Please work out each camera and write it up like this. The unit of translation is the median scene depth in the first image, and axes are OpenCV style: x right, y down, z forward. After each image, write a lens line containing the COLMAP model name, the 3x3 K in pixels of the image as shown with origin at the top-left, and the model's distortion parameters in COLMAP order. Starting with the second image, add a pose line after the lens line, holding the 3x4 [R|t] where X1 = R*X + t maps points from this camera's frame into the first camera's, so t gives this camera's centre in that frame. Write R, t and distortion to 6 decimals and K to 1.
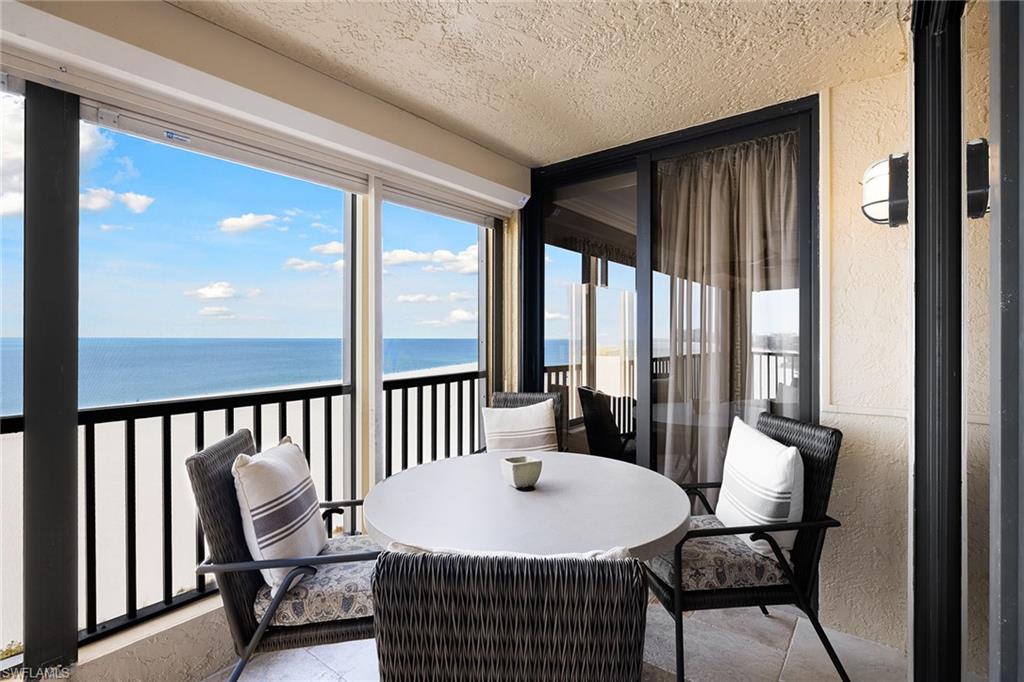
lens RADIAL K [[484.0, 0, 507.4], [0, 484.0, 335.8], [0, 0, 1]] dist [0.000955, 0.000064]
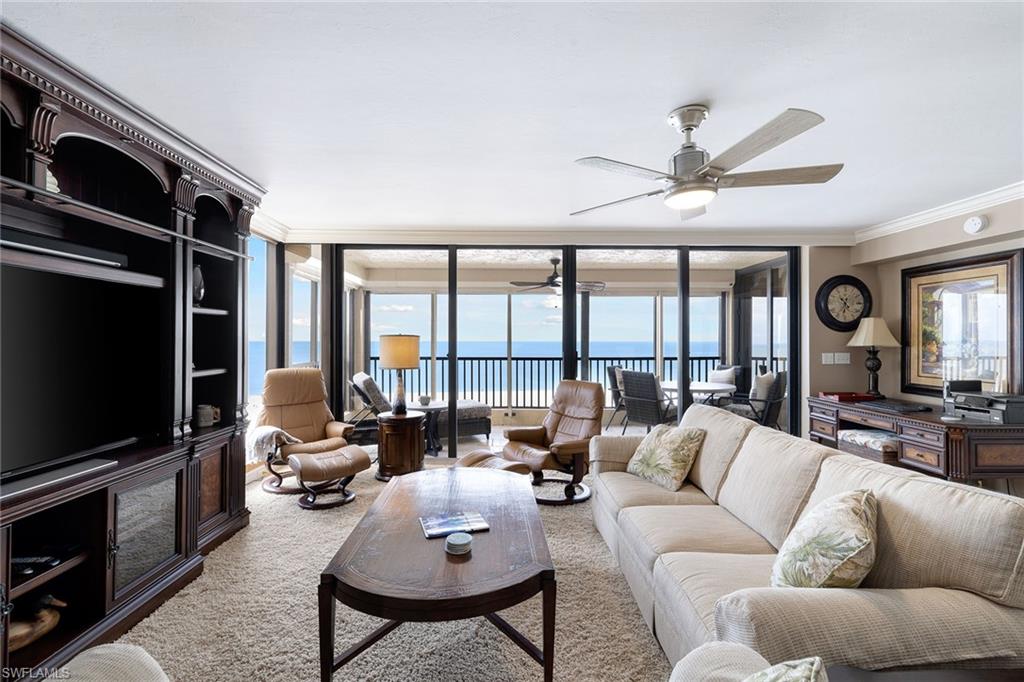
lens RADIAL K [[436.7, 0, 511.3], [0, 436.7, 339.0], [0, 0, 1]] dist [0.000981, 0.000522]
pose [[0.646081, 0.004153, -0.763258, 1.964518], [-0.003503, 0.999991, 0.002475, -0.033197], [0.763261, 0.001075, 0.646090, -2.441393]]
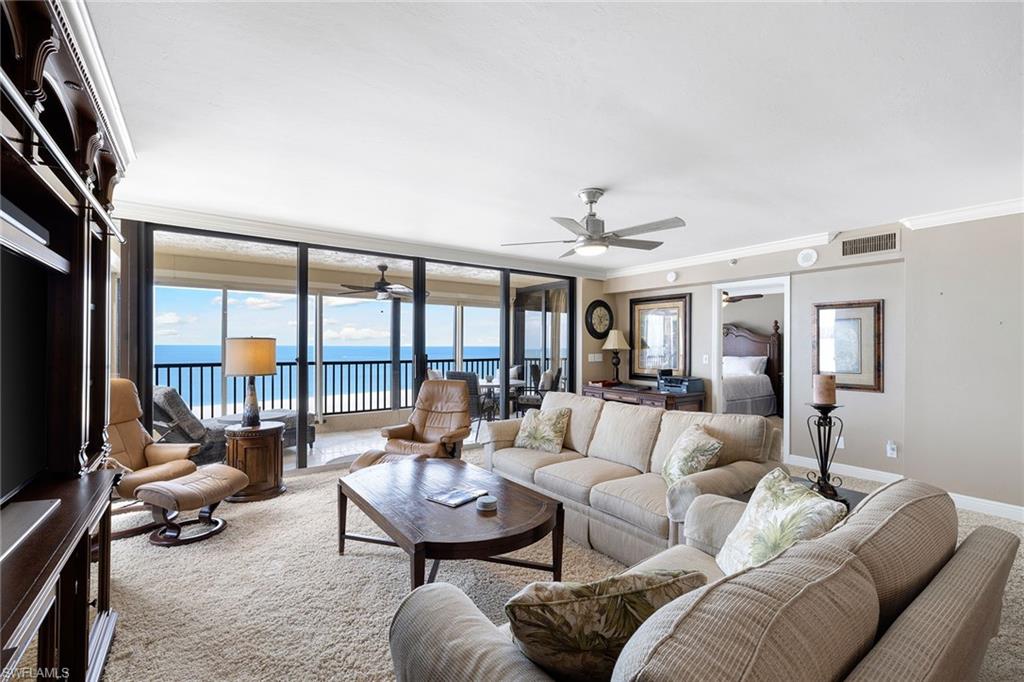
lens RADIAL K [[436.7, 0, 509.3], [0, 436.7, 344.3], [0, 0, 1]] dist [0.000981, 0.000522]
pose [[0.962696, 0.009836, -0.270406, 1.485396], [-0.009816, 0.999951, 0.001425, -0.029768], [0.270406, 0.001283, 0.962745, -3.165358]]
